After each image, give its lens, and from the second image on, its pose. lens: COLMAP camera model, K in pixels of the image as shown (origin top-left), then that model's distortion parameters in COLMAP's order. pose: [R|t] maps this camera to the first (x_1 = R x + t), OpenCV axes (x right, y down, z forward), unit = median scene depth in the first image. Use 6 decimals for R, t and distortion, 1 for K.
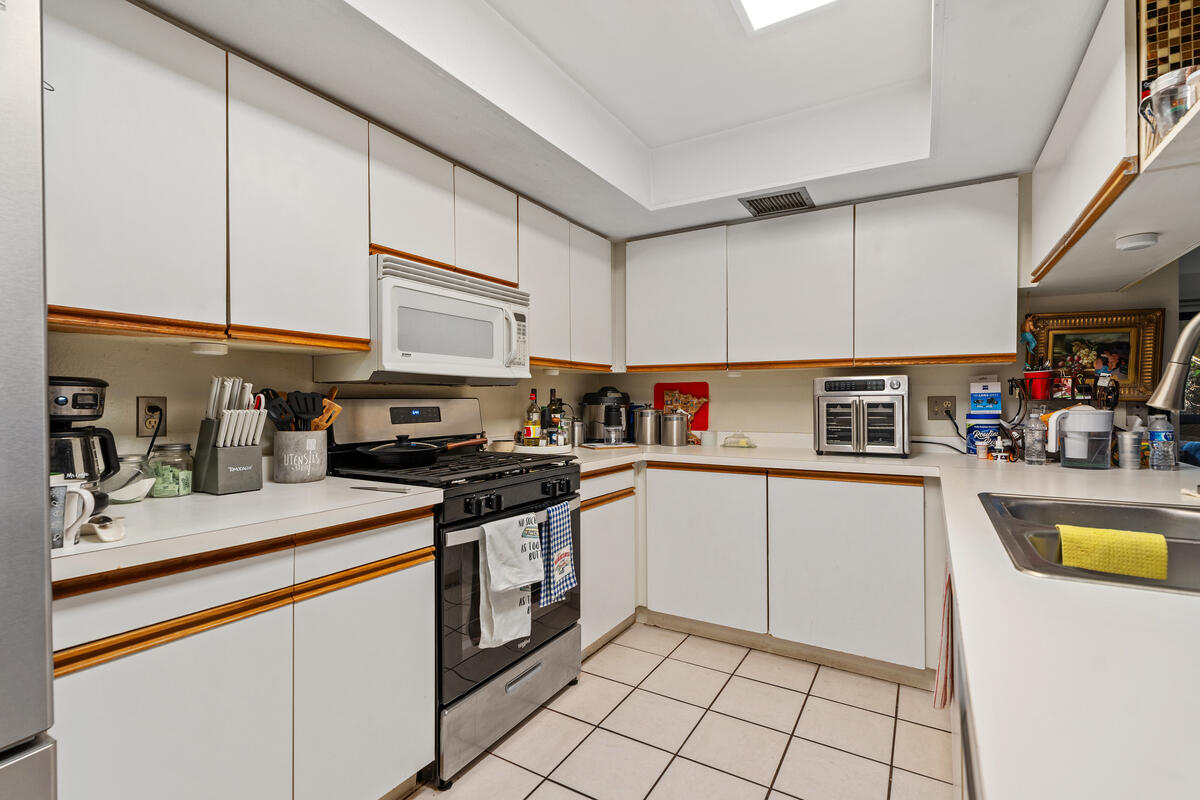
lens RADIAL K [[544.5, 0, 594.4], [0, 544.5, 405.1], [0, 0, 1]] dist [0.000093, -0.000414]
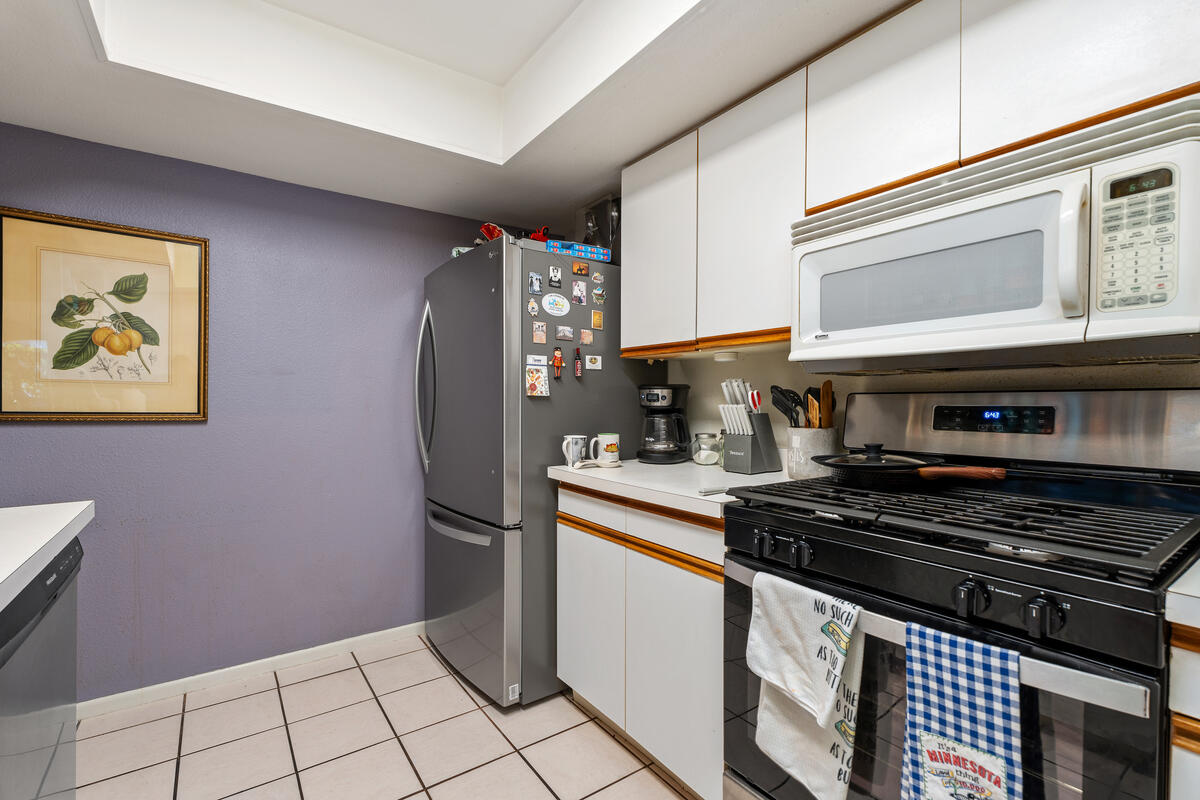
lens RADIAL K [[544.5, 0, 594.4], [0, 544.5, 405.1], [0, 0, 1]] dist [0.000093, -0.000414]
pose [[-0.402567, 0.011989, -0.915312, 0.438355], [-0.002692, 0.999894, 0.014281, -0.005024], [0.915387, 0.008213, -0.402492, 0.904231]]
